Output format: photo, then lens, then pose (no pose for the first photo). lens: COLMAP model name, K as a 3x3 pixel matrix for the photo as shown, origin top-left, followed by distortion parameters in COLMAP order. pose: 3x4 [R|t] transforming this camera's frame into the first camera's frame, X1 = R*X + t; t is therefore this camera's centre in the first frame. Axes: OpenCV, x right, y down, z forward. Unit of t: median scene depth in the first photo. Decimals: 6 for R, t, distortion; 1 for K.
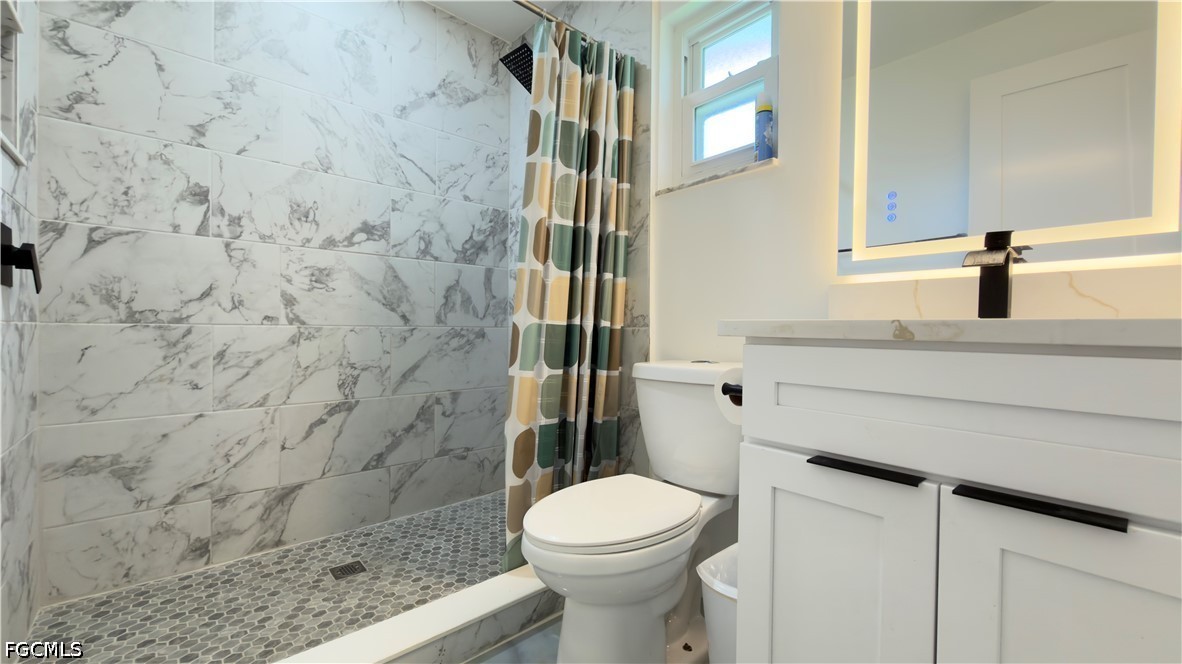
lens RADIAL K [[469.4, 0, 591.8], [0, 469.4, 335.3], [0, 0, 1]] dist [-0.001807, 0.000433]
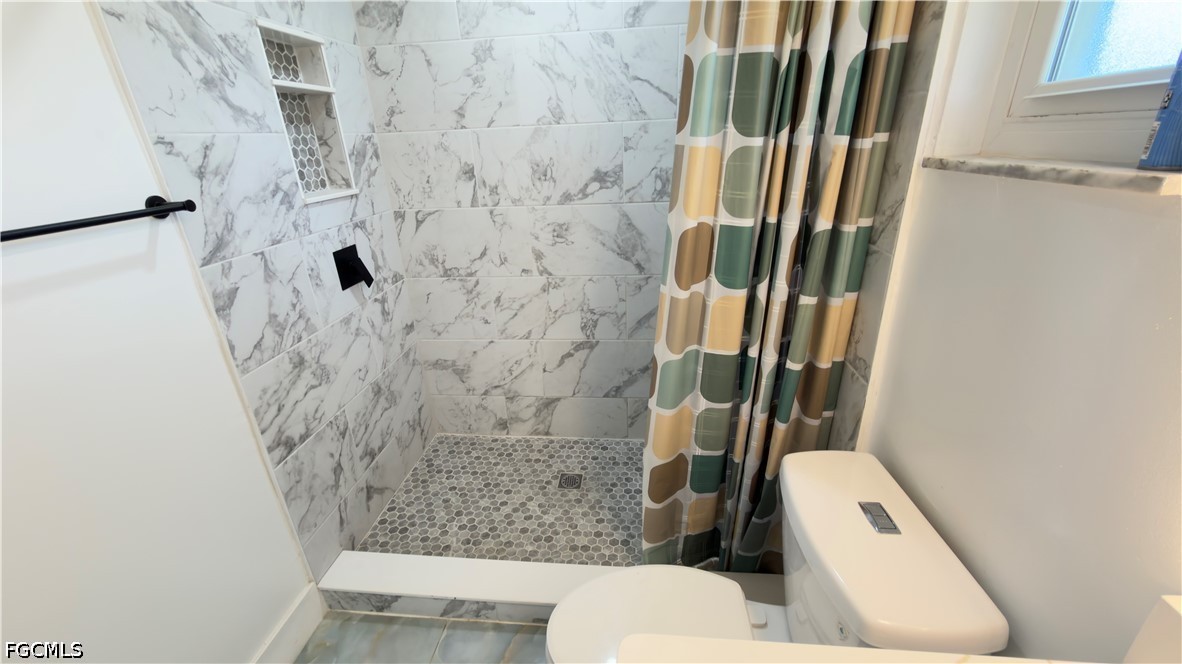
lens RADIAL K [[469.4, 0, 591.8], [0, 469.4, 335.3], [0, 0, 1]] dist [-0.001807, 0.000433]
pose [[0.672579, 0.252307, -0.695686, 0.296848], [0.039233, 0.926605, 0.373985, -0.331167], [0.738985, -0.278828, 0.613316, 0.361728]]
